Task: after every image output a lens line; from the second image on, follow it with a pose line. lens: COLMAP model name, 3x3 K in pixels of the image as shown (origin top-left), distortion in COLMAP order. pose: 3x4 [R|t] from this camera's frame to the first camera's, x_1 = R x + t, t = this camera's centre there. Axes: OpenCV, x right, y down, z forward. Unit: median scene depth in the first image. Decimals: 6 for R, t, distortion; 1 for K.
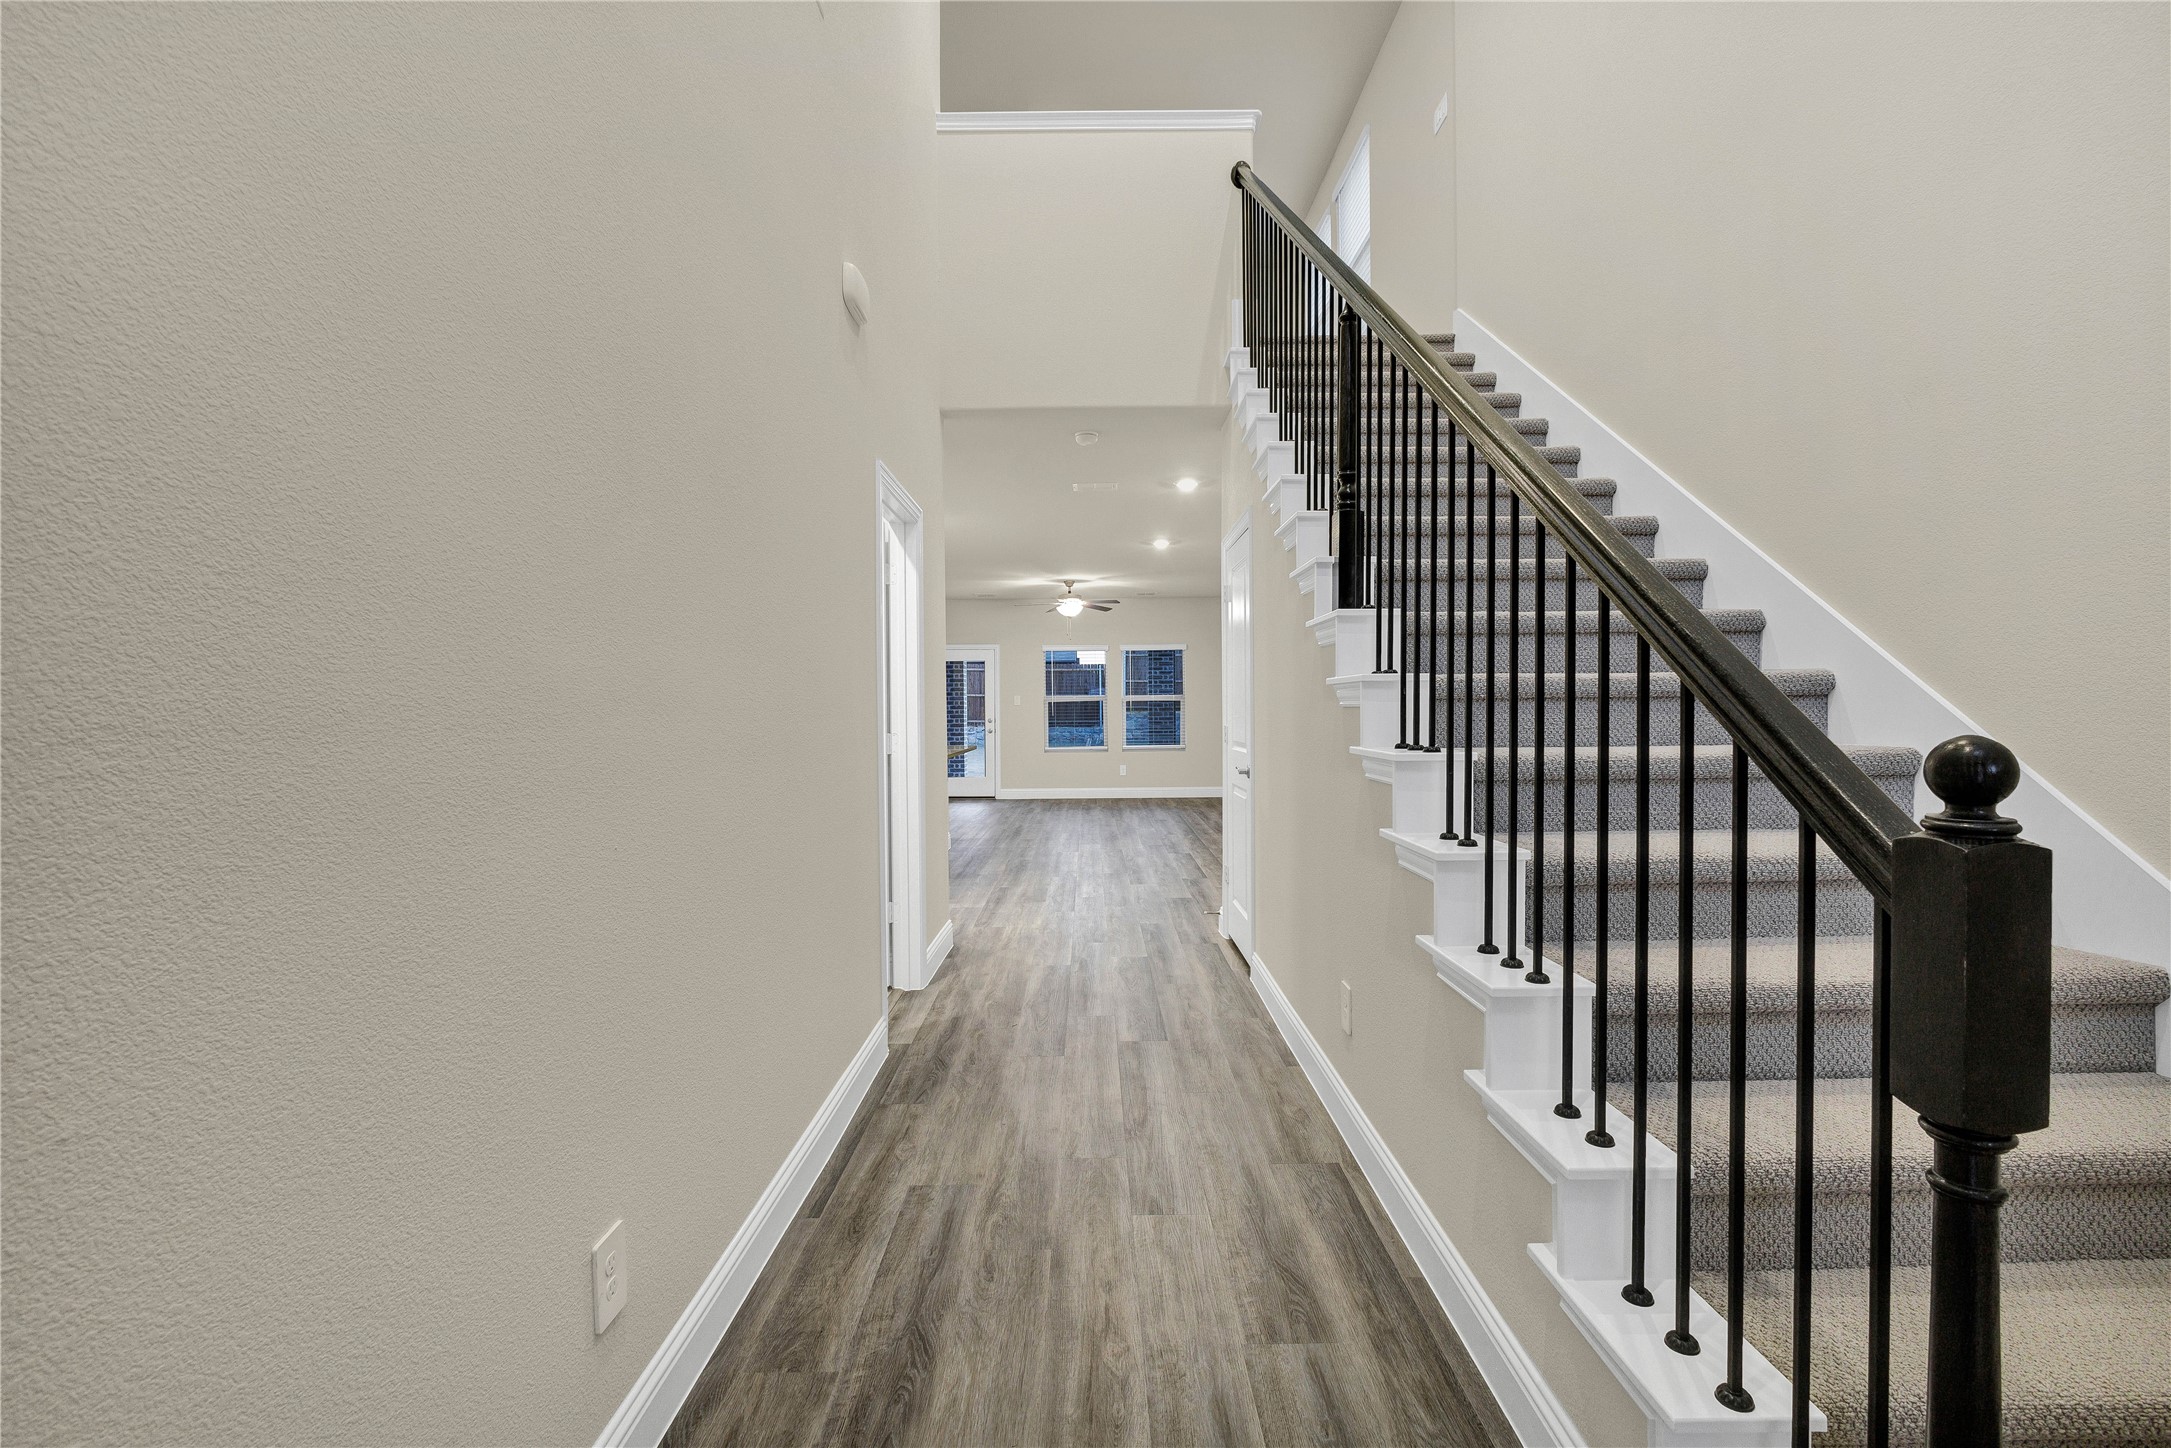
lens RADIAL K [[948.4, 0, 1085.5], [0, 948.4, 724.0], [0, 0, 1]] dist [-0.001022, -0.000499]
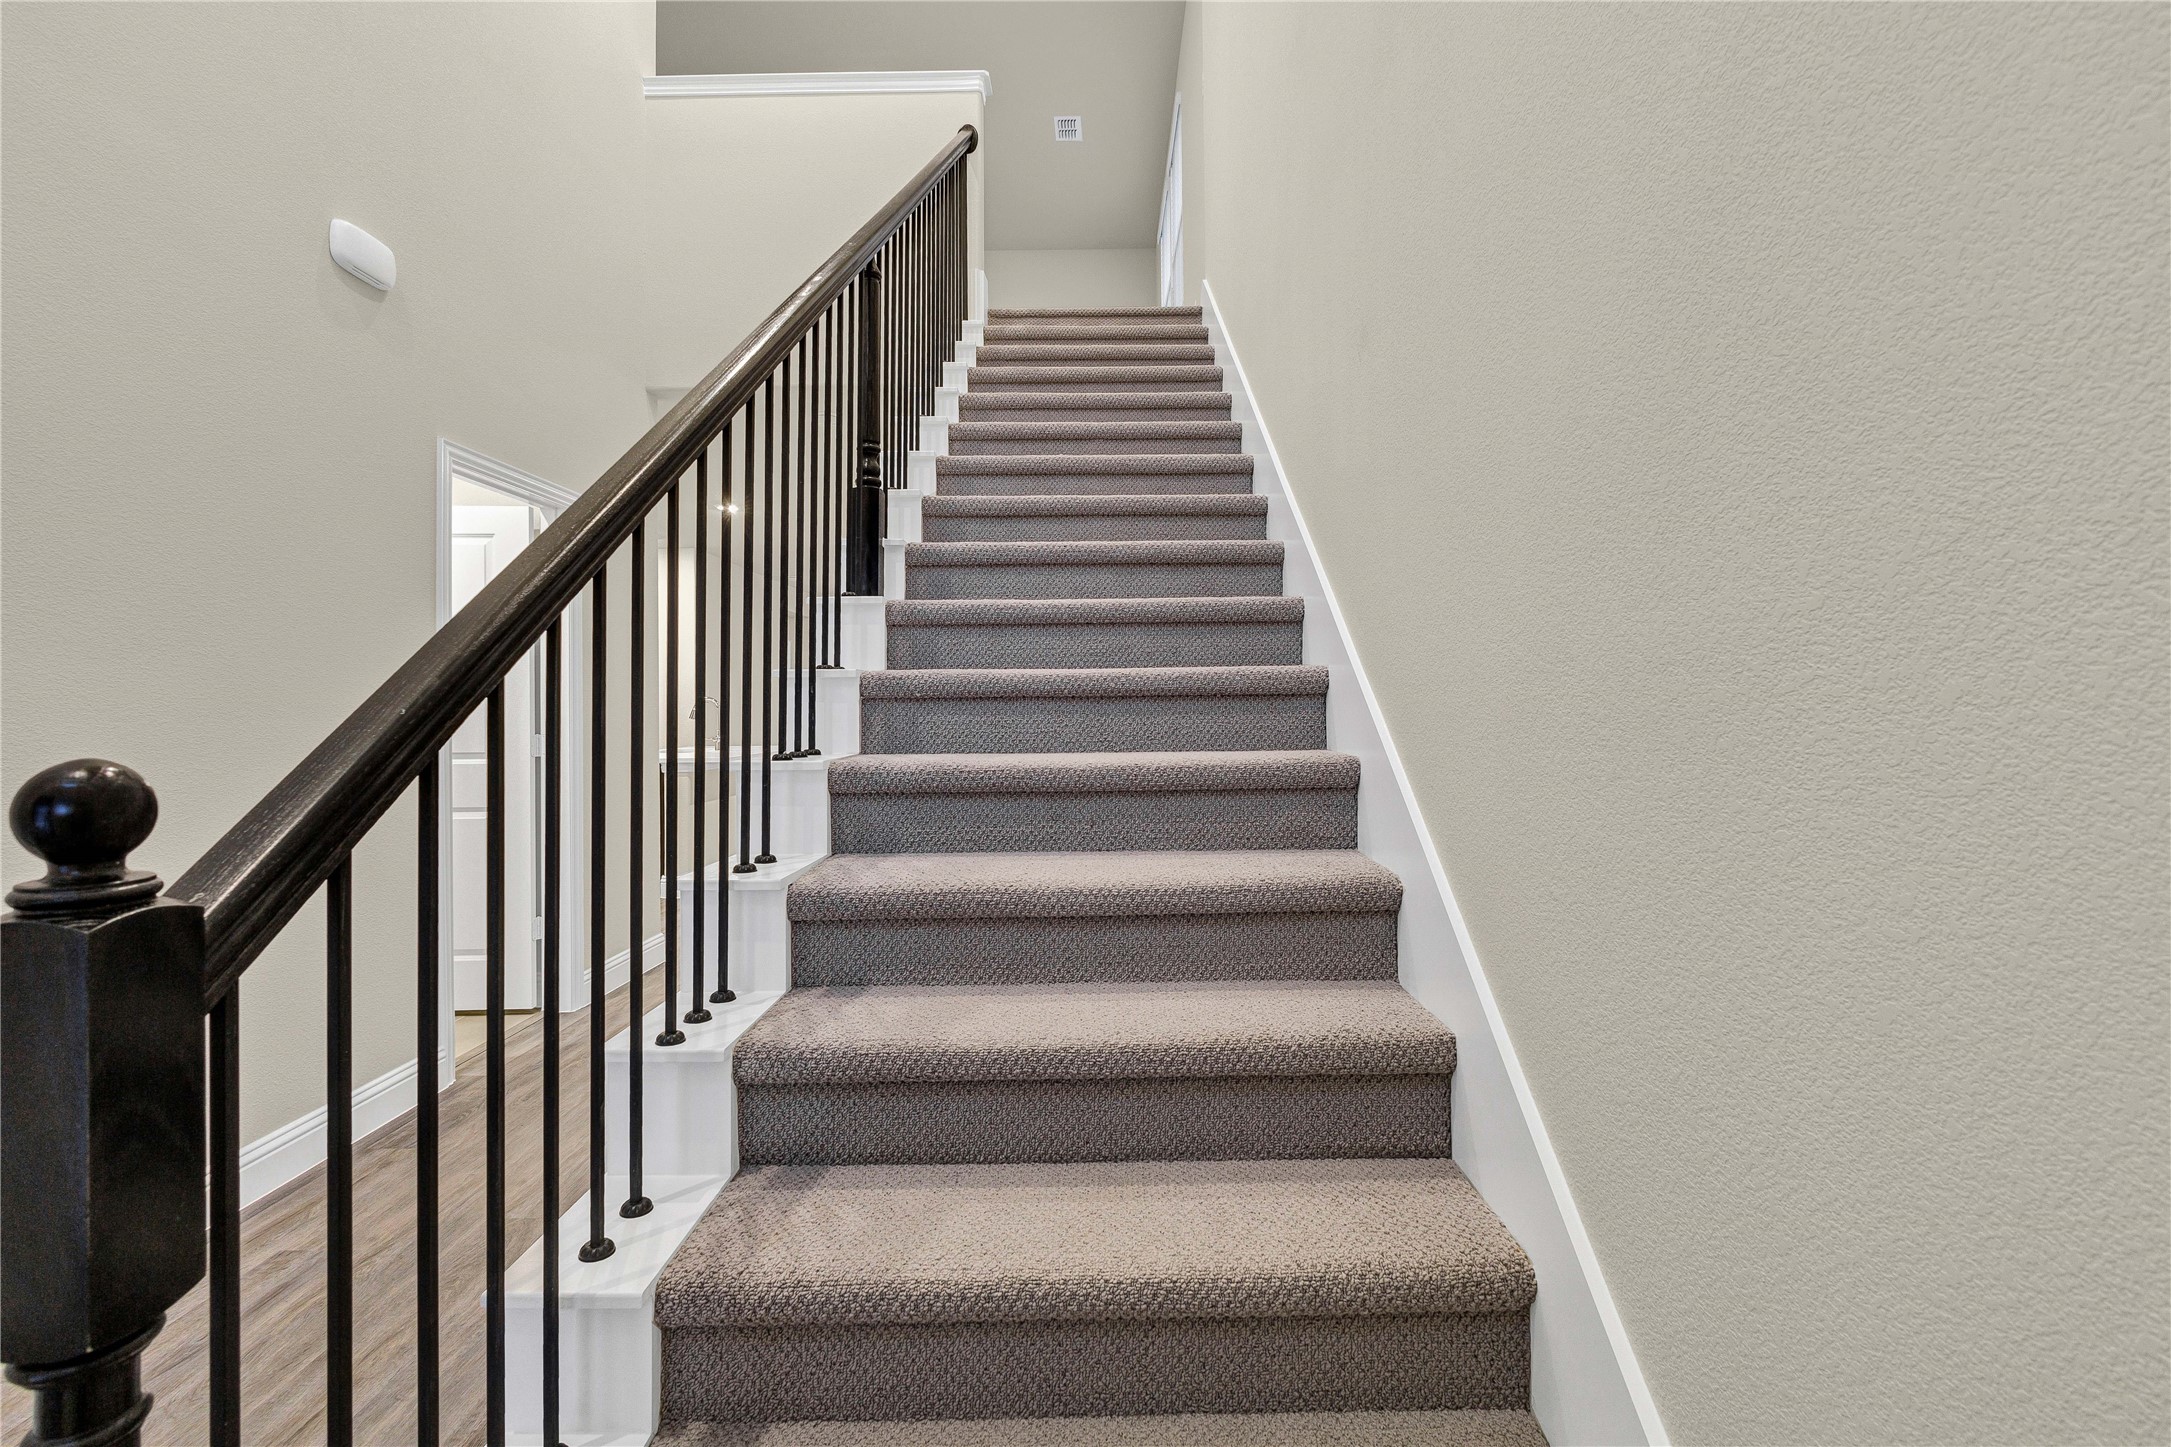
lens RADIAL K [[975.7, 0, 1084.3], [0, 975.7, 693.1], [0, 0, 1]] dist [-0.001686, -0.000442]
pose [[0.999909, 0.001687, -0.013359, 0.610330], [-0.002069, 0.999587, -0.028658, -0.006062], [0.013305, 0.028683, 0.999500, 0.106990]]
